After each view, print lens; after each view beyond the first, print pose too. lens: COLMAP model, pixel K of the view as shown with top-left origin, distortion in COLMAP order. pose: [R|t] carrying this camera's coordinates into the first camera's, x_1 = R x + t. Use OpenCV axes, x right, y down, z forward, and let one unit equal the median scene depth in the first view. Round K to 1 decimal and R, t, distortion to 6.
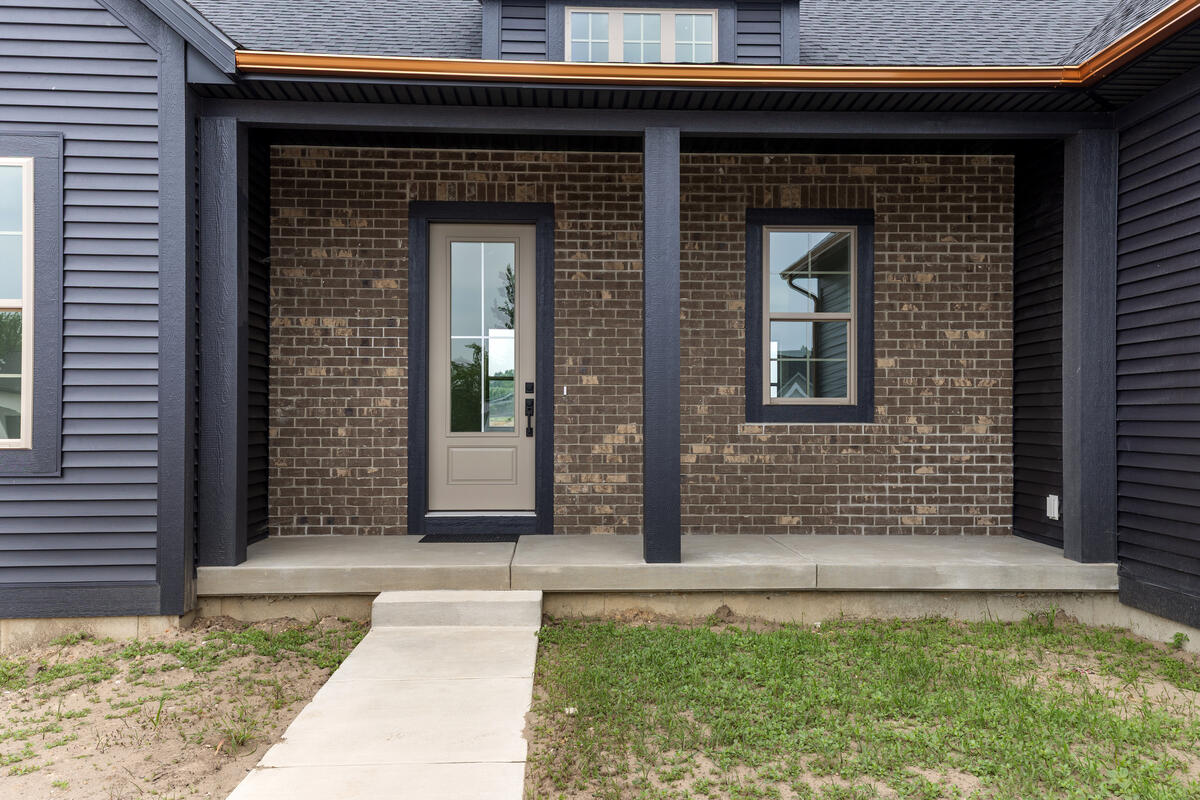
lens RADIAL K [[1001.5, 0, 600.0], [0, 1001.5, 400.0], [0, 0, 1]] dist [0.074204, 0.001313]
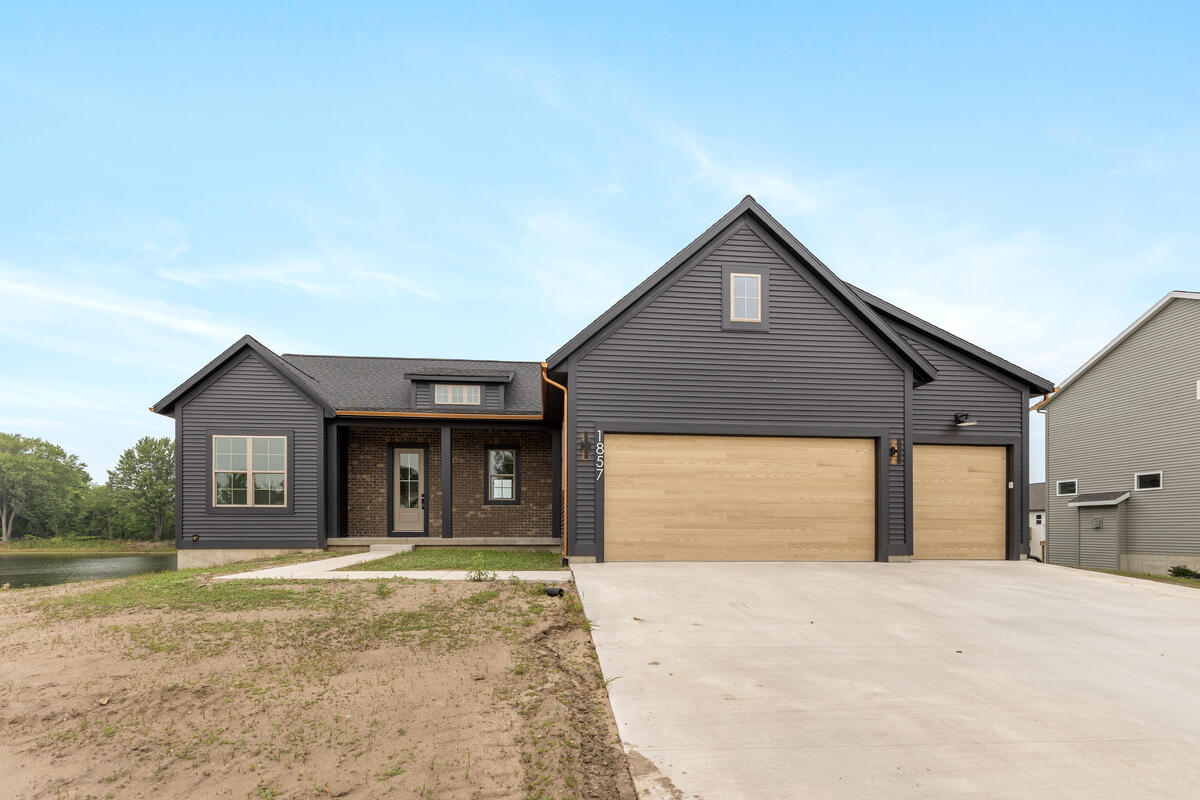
lens RADIAL K [[556.6, 0, 577.6], [0, 556.6, 530.5], [0, 0, 1]] dist [-0.014511, -0.000089]
pose [[0.999563, 0.001717, 0.029521, 0.417026], [-0.002367, 0.999755, 0.021985, 0.067324], [-0.029476, -0.022046, 0.999322, -0.963217]]
